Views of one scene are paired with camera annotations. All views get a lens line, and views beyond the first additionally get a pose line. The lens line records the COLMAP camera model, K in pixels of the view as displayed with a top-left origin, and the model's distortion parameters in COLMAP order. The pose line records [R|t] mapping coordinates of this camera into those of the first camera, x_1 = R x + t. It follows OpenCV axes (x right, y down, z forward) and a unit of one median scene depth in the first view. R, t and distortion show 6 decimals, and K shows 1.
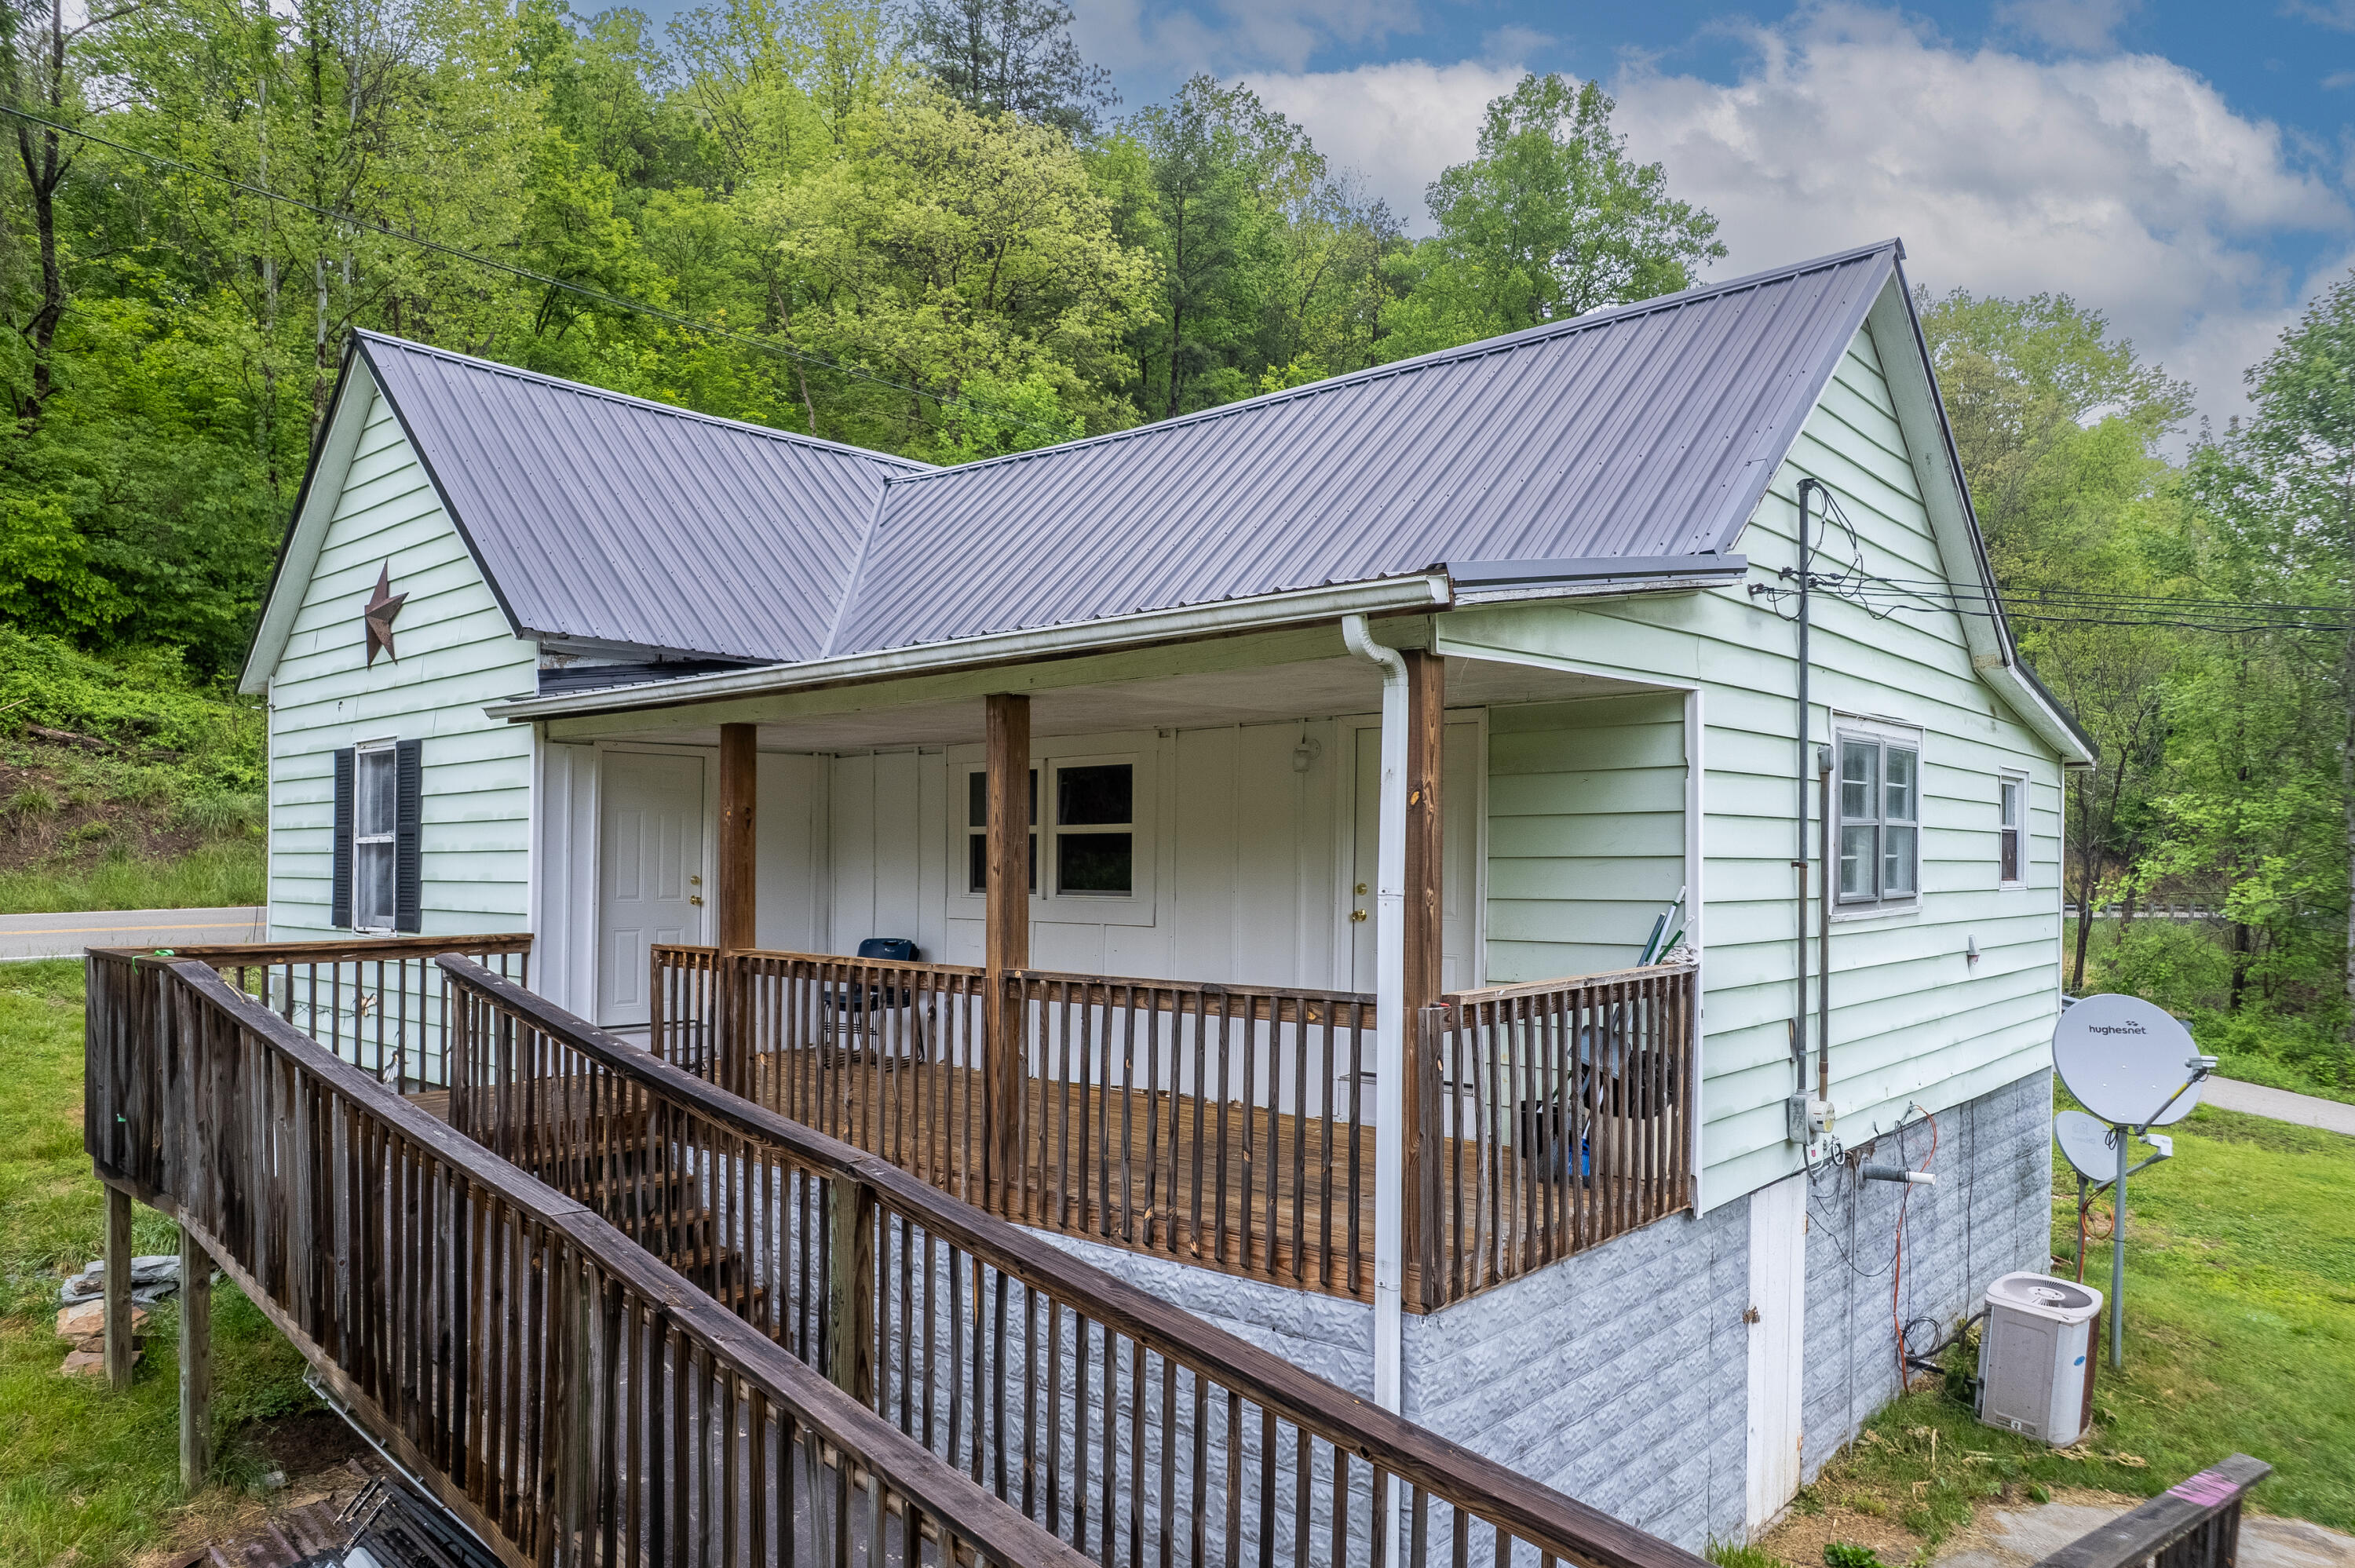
lens RADIAL K [[1554.0, 0, 1216.7], [0, 1554.0, 918.7], [0, 0, 1]] dist [-0.070869, 0.068959]
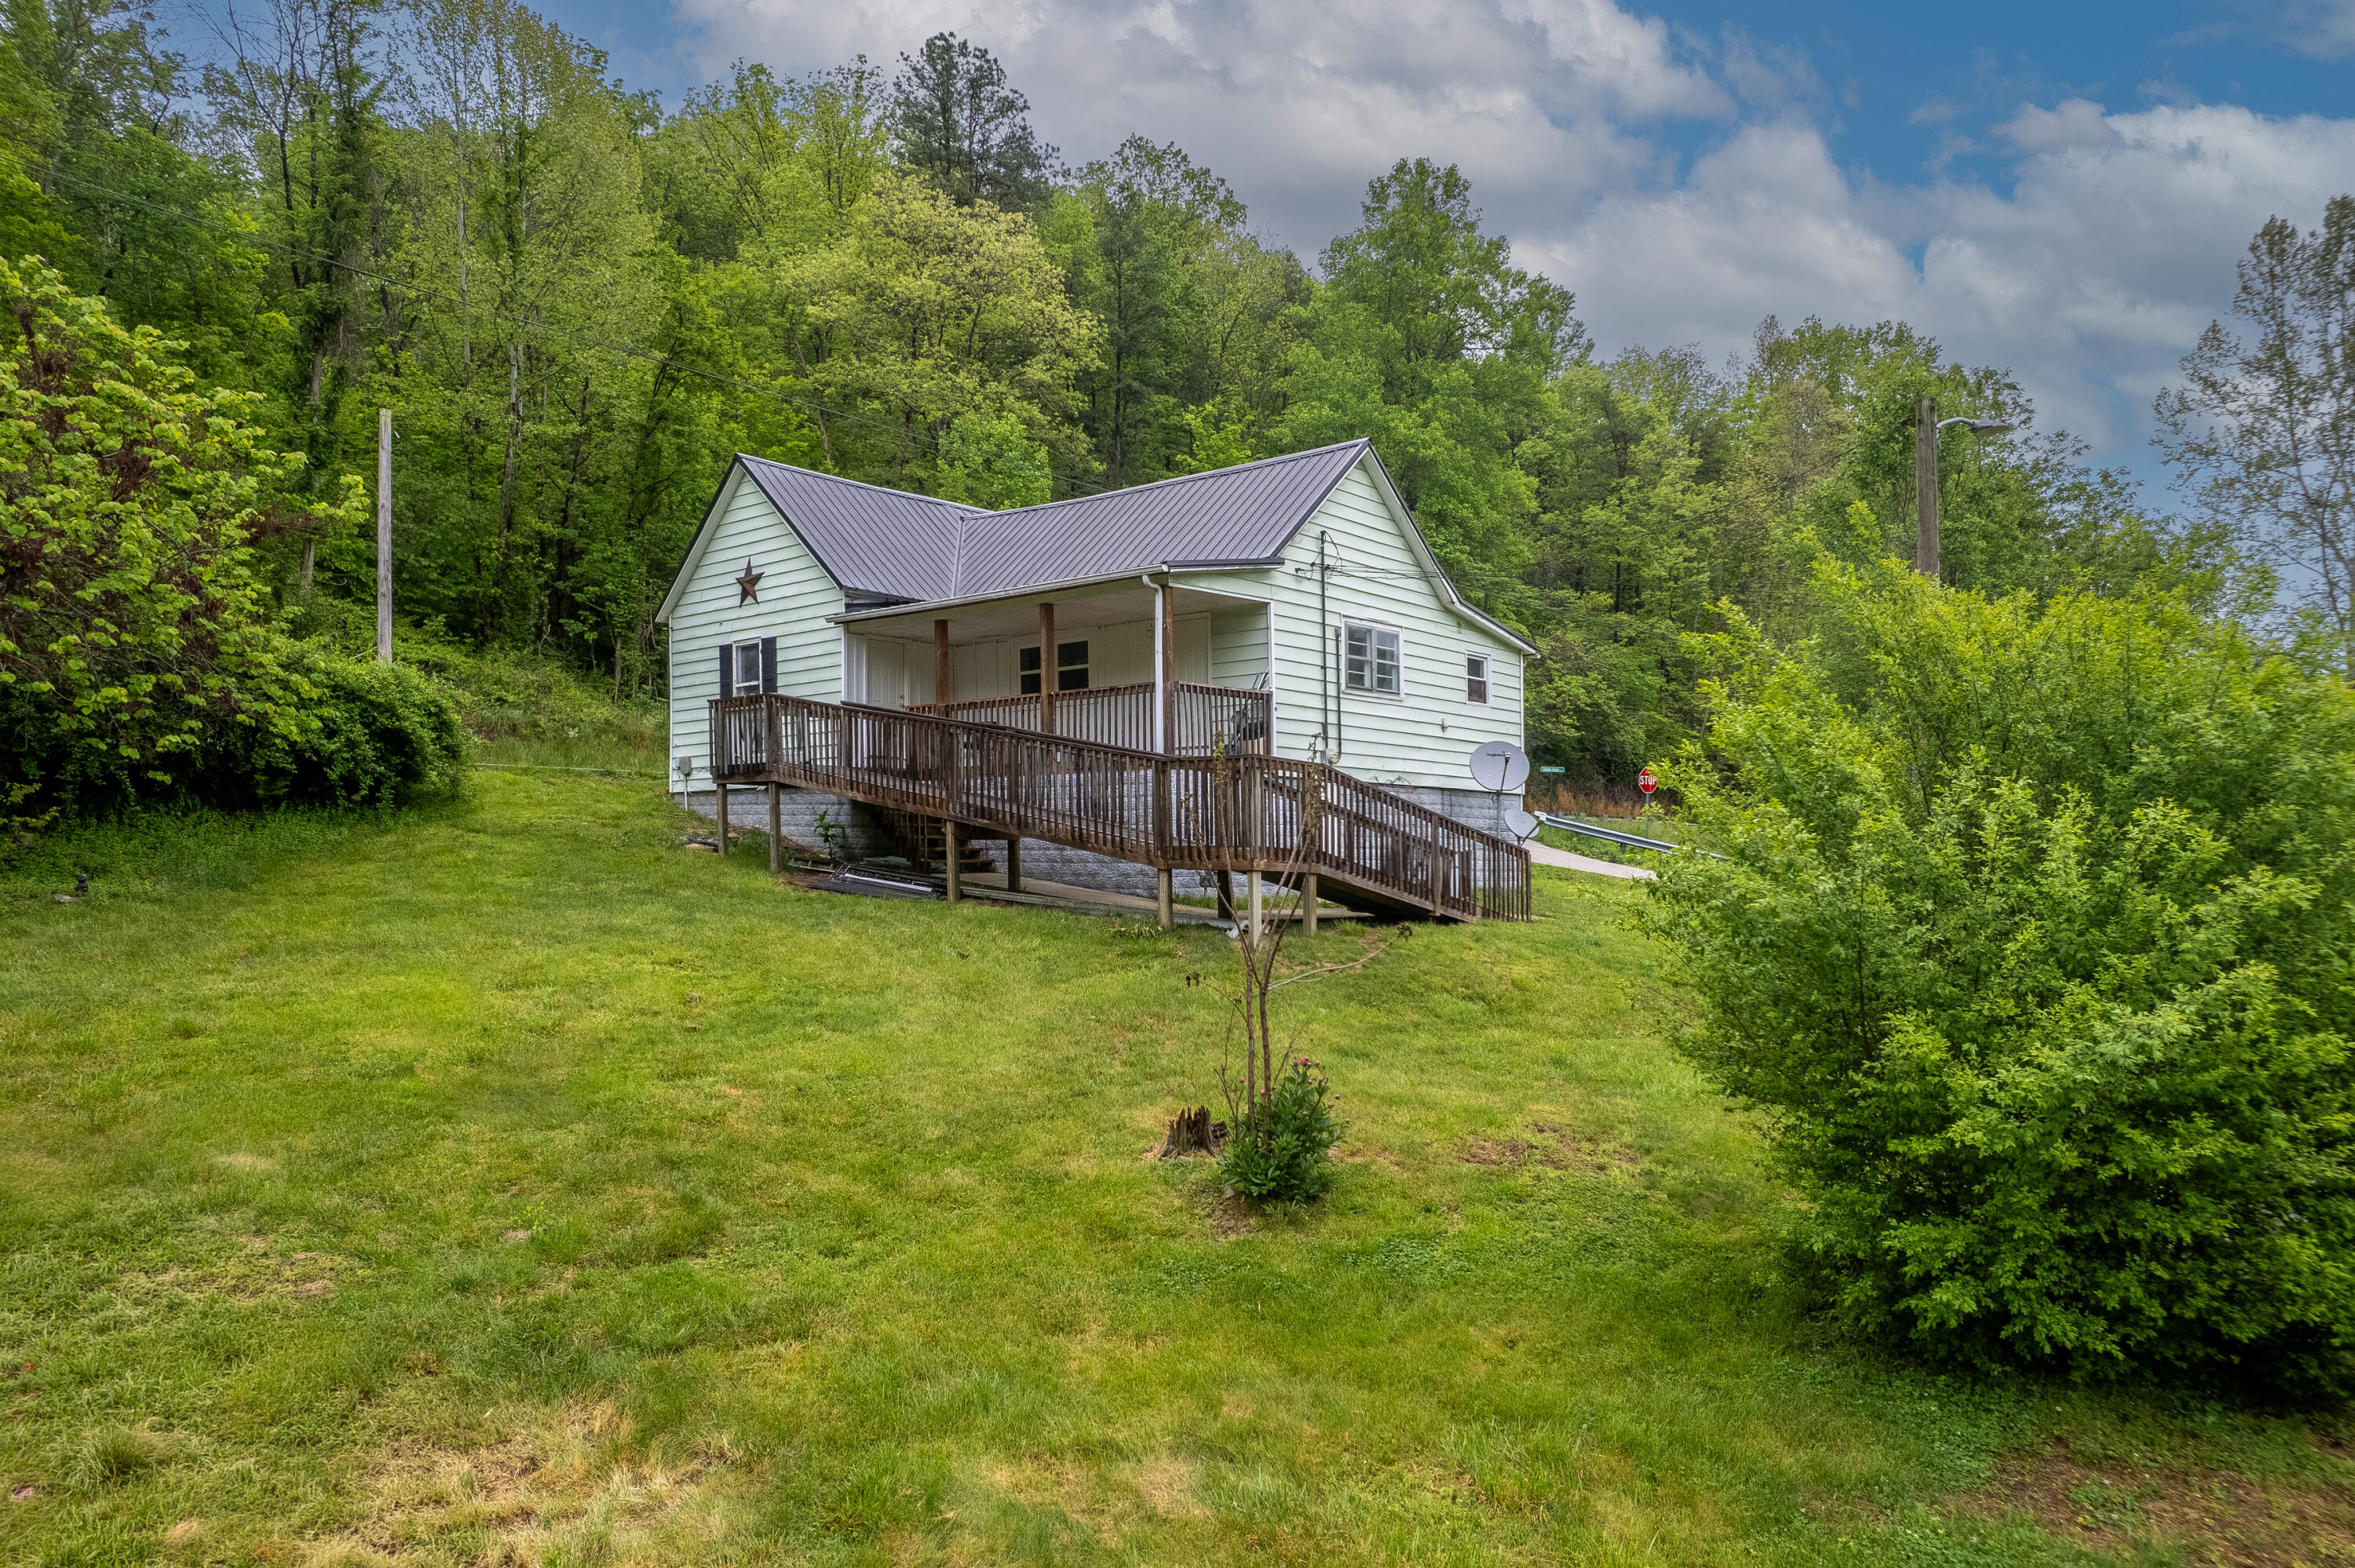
lens RADIAL K [[1527.7, 0, 1236.5], [0, 1527.7, 988.4], [0, 0, 1]] dist [-0.026990, -0.000855]
pose [[0.999041, -0.008588, 0.042933, 0.059617], [0.006533, 0.998837, 0.047774, 0.275319], [-0.043293, -0.047448, 0.997935, -1.200585]]
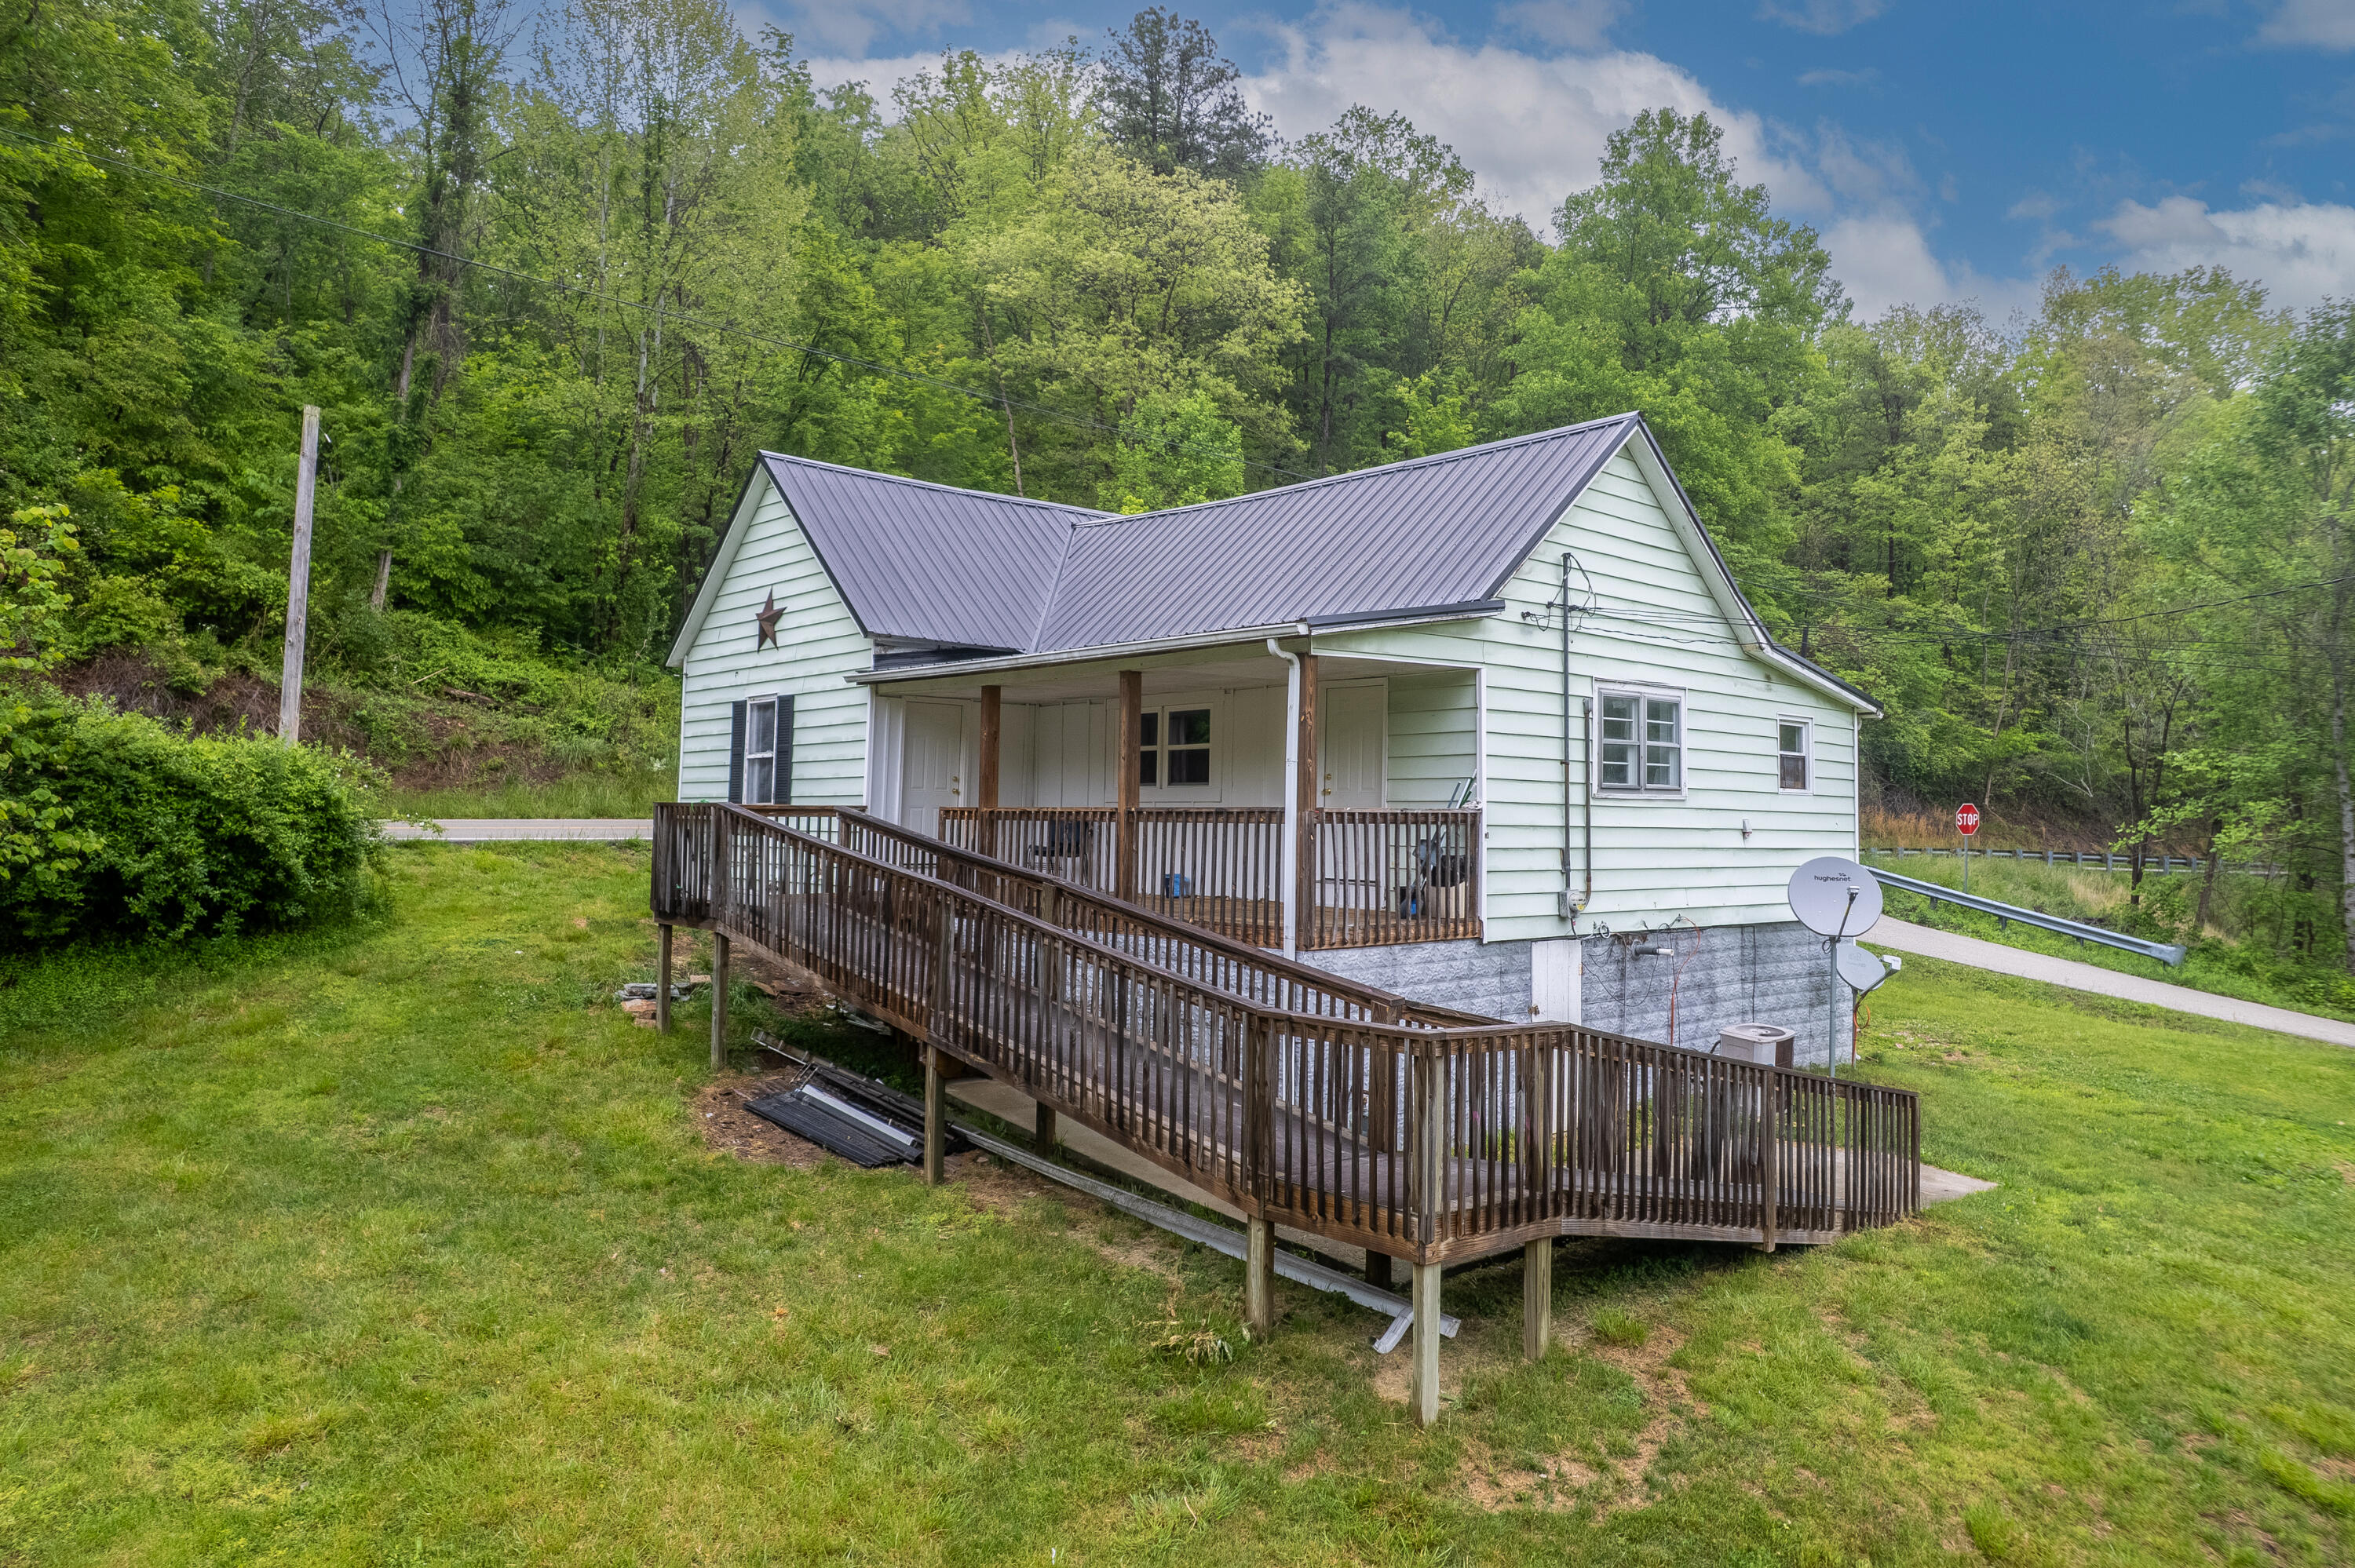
lens RADIAL K [[1551.9, 0, 1227.4], [0, 1551.9, 790.1], [0, 0, 1]] dist [-0.062402, 0.050763]
pose [[0.994261, 0.007583, -0.106709, 0.116824], [-0.013965, 0.998149, -0.059192, 0.072012], [0.106062, 0.060343, 0.992527, -0.554033]]
